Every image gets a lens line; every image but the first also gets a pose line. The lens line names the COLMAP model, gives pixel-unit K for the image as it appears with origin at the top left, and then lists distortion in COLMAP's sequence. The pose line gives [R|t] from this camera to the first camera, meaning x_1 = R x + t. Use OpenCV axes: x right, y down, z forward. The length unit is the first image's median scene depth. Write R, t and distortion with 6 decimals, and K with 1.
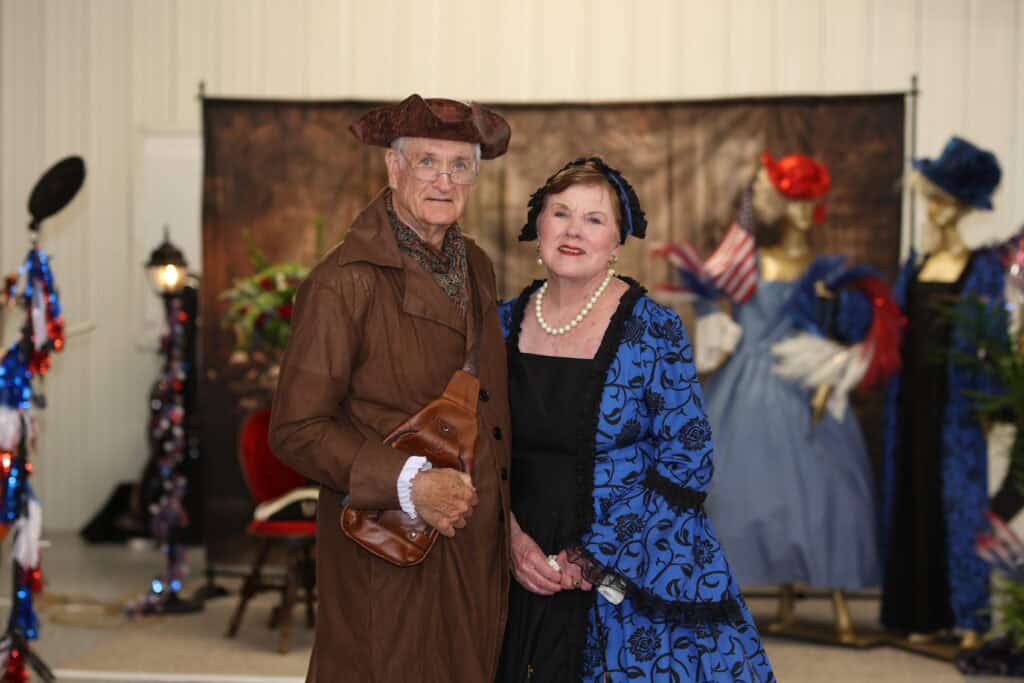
lens RADIAL K [[2473.9, 0, 509.8], [0, 2473.9, 334.6], [0, 0, 1]] dist [0.129184, 0.000000]
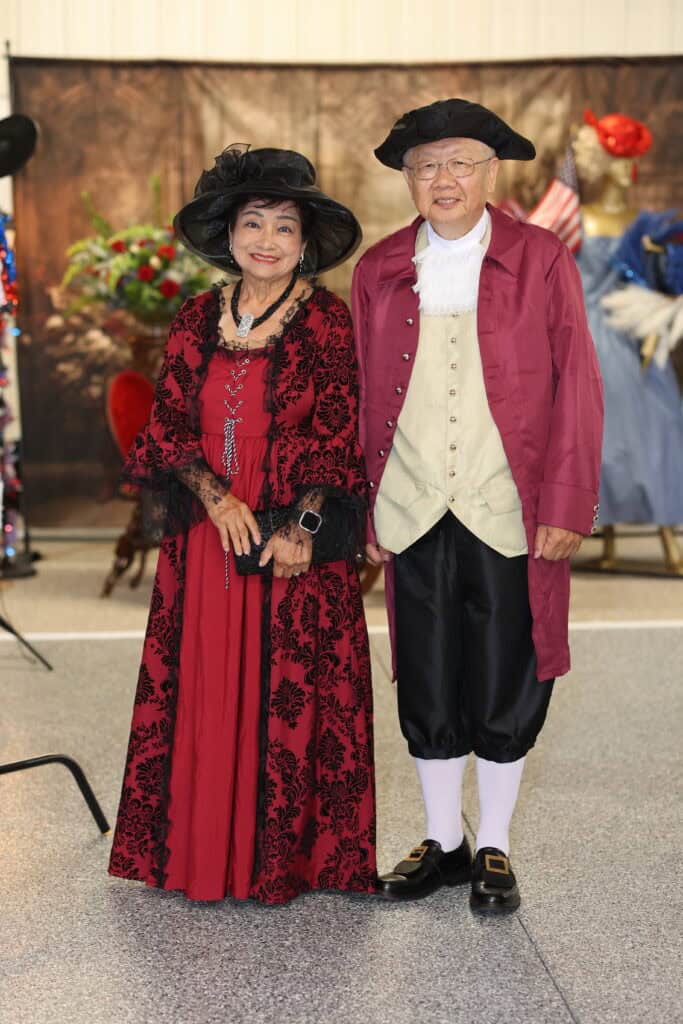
lens RADIAL K [[2473.9, 0, 342.3], [0, 2473.9, 509.1], [0, 0, 1]] dist [0.129184, 0.000000]
pose [[0.972258, -0.037854, 0.230827, -0.240202], [0.019448, 0.996484, 0.081501, 0.005513], [-0.233100, -0.074751, 0.969575, 0.001721]]
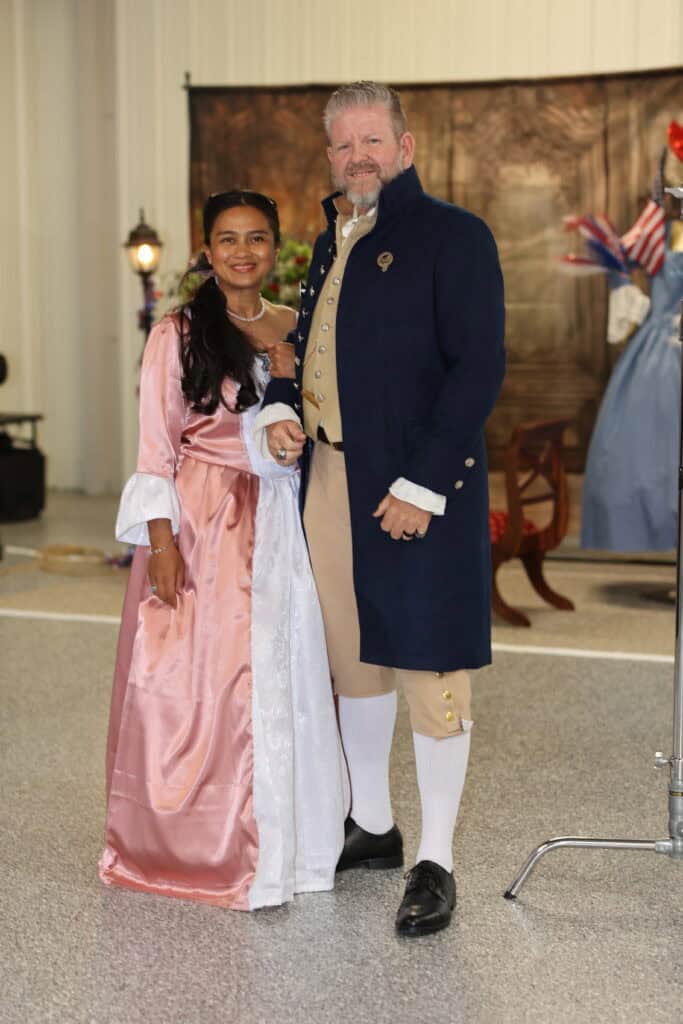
lens RADIAL K [[2473.9, 0, 341.6], [0, 2473.9, 505.1], [0, 0, 1]] dist [0.129184, 0.000000]
pose [[0.953300, 0.019386, -0.301401, 0.275743], [0.001284, 0.997669, 0.068229, 0.011604], [0.302021, -0.065429, 0.951053, -0.005646]]
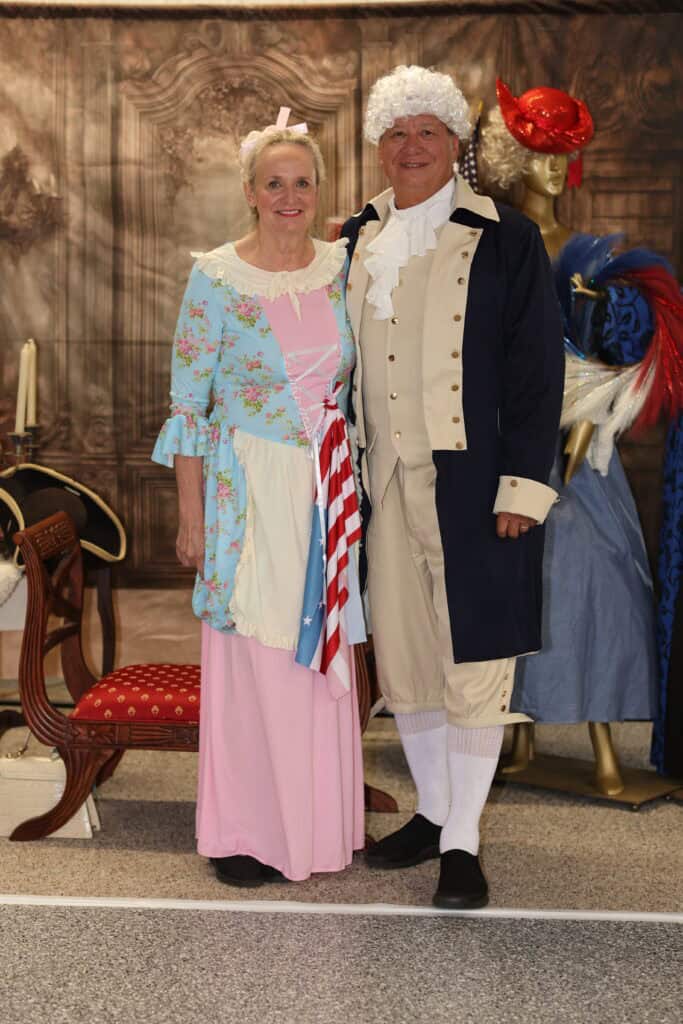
lens RADIAL K [[2473.9, 0, 349.1], [0, 2473.9, 512.7], [0, 0, 1]] dist [0.129184, 0.000000]
pose [[0.997642, -0.003546, 0.068543, 0.014464], [-0.001955, 0.996791, 0.080019, -0.009829], [-0.068607, -0.079965, 0.994434, 0.308831]]
